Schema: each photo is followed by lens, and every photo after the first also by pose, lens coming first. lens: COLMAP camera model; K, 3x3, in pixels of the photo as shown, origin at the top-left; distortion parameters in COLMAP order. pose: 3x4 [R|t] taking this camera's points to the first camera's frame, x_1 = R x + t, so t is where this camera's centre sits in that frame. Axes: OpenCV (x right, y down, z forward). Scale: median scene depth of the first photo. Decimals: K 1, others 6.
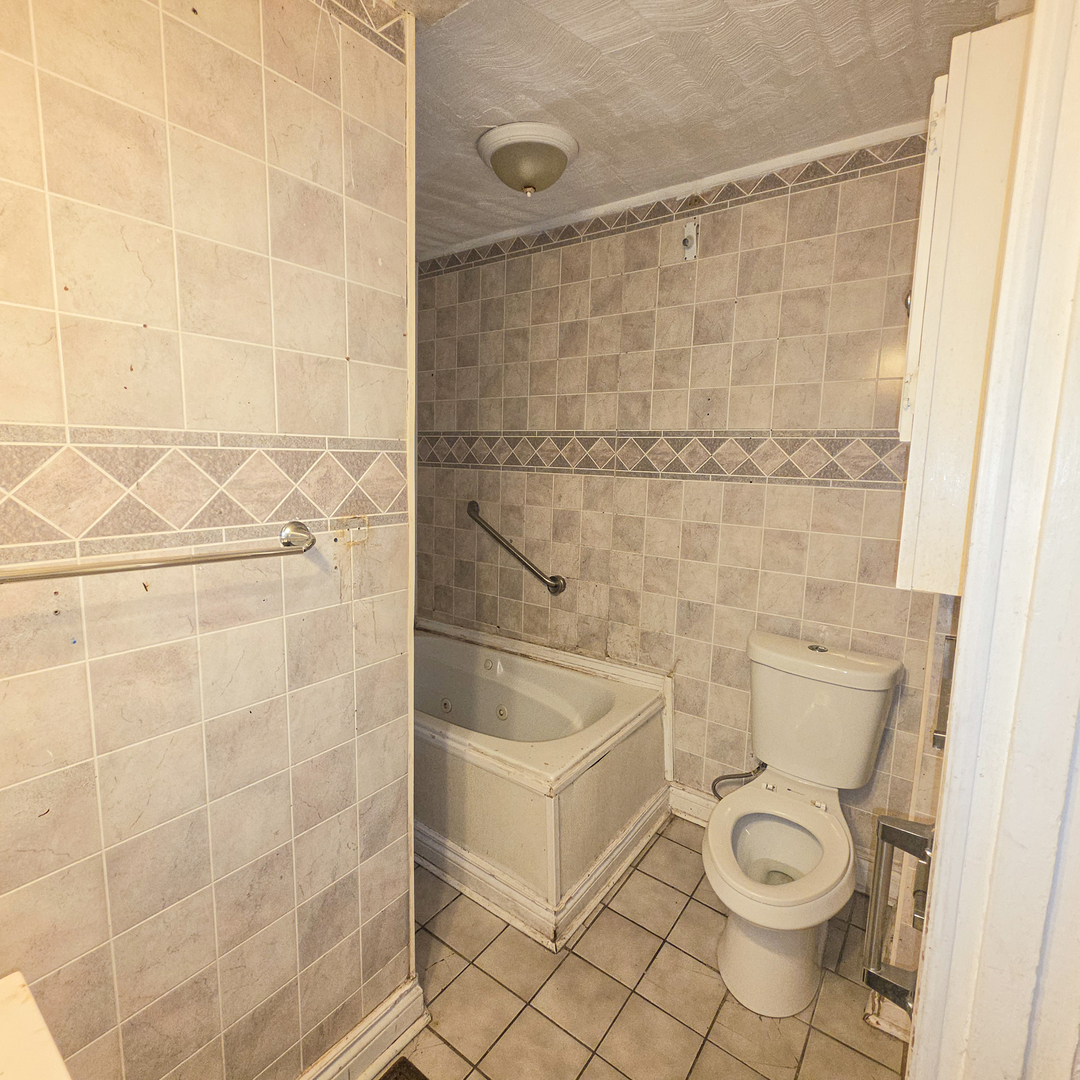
lens RADIAL K [[579.4, 0, 539.4], [0, 579.4, 536.7], [0, 0, 1]] dist [0.001239, -0.000330]
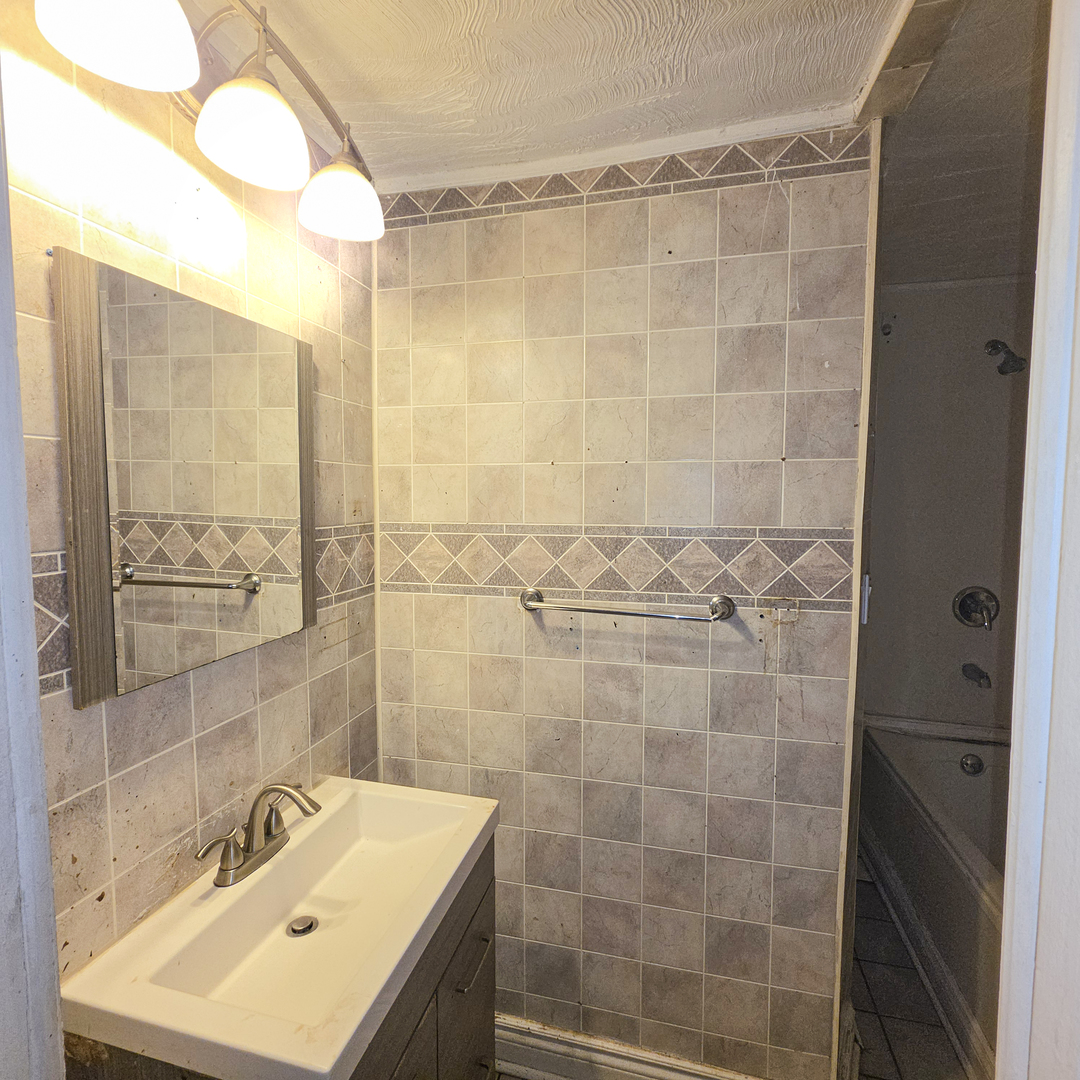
lens RADIAL K [[579.4, 0, 540.8], [0, 579.4, 537.2], [0, 0, 1]] dist [0.001239, -0.000330]
pose [[0.378475, 0.048746, -0.924327, 0.579113], [-0.119732, 0.992801, 0.003331, -0.109282], [0.917835, 0.109410, 0.381587, 0.159162]]
